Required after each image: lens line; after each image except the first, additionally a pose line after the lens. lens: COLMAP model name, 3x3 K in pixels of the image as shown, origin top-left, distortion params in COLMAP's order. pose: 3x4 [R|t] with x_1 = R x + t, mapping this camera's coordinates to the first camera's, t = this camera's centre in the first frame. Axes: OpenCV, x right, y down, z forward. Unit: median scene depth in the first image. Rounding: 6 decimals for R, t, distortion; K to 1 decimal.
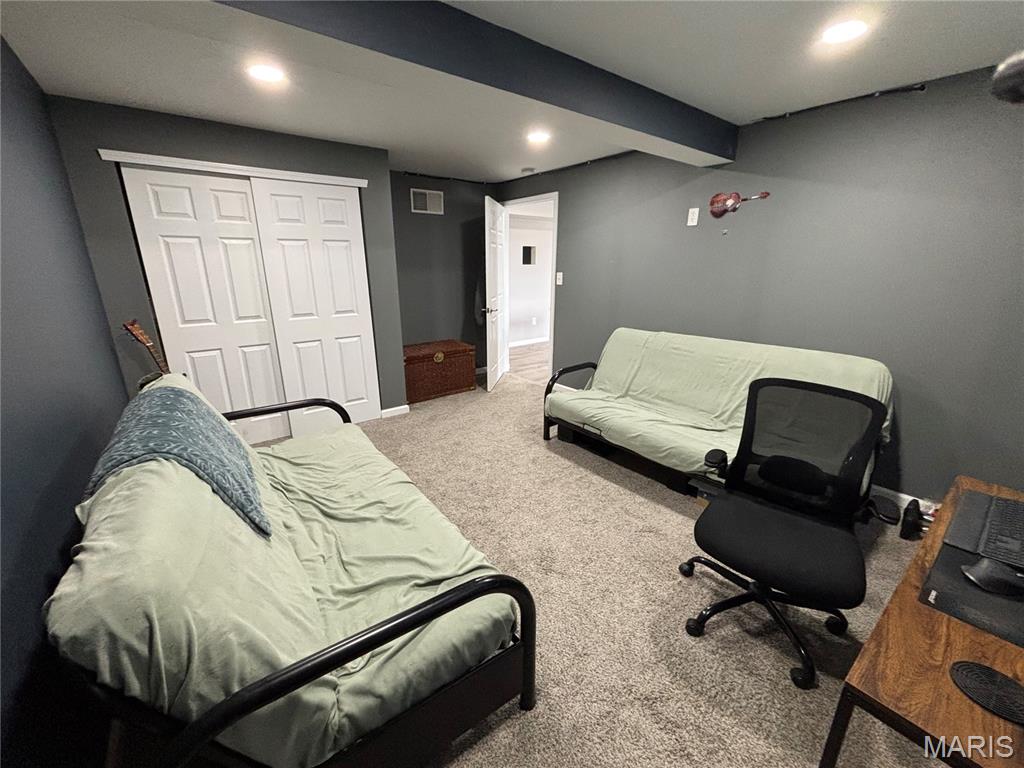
lens RADIAL K [[412.6, 0, 507.4], [0, 412.6, 380.8], [0, 0, 1]] dist [0.002338, -0.000785]
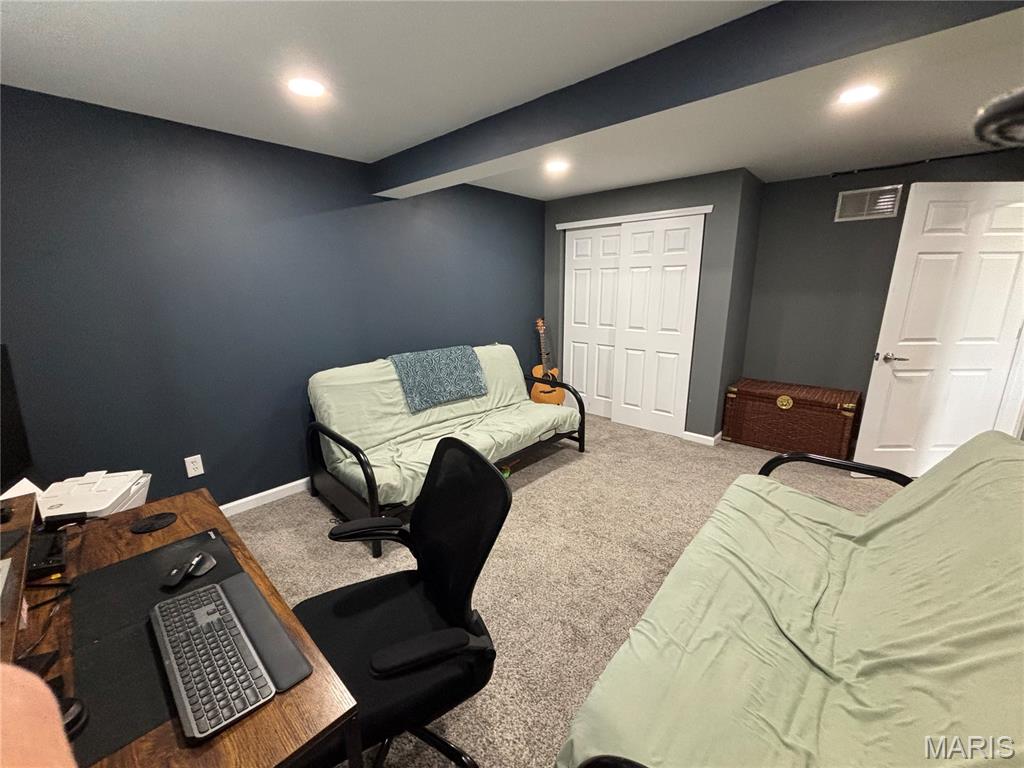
lens RADIAL K [[412.6, 0, 512.8], [0, 412.6, 381.9], [0, 0, 1]] dist [0.002338, -0.000785]
pose [[0.166151, 0.228877, -0.959171, 0.647523], [-0.267734, 0.946624, 0.179505, -0.127148], [0.949059, 0.226978, 0.218560, 0.414777]]
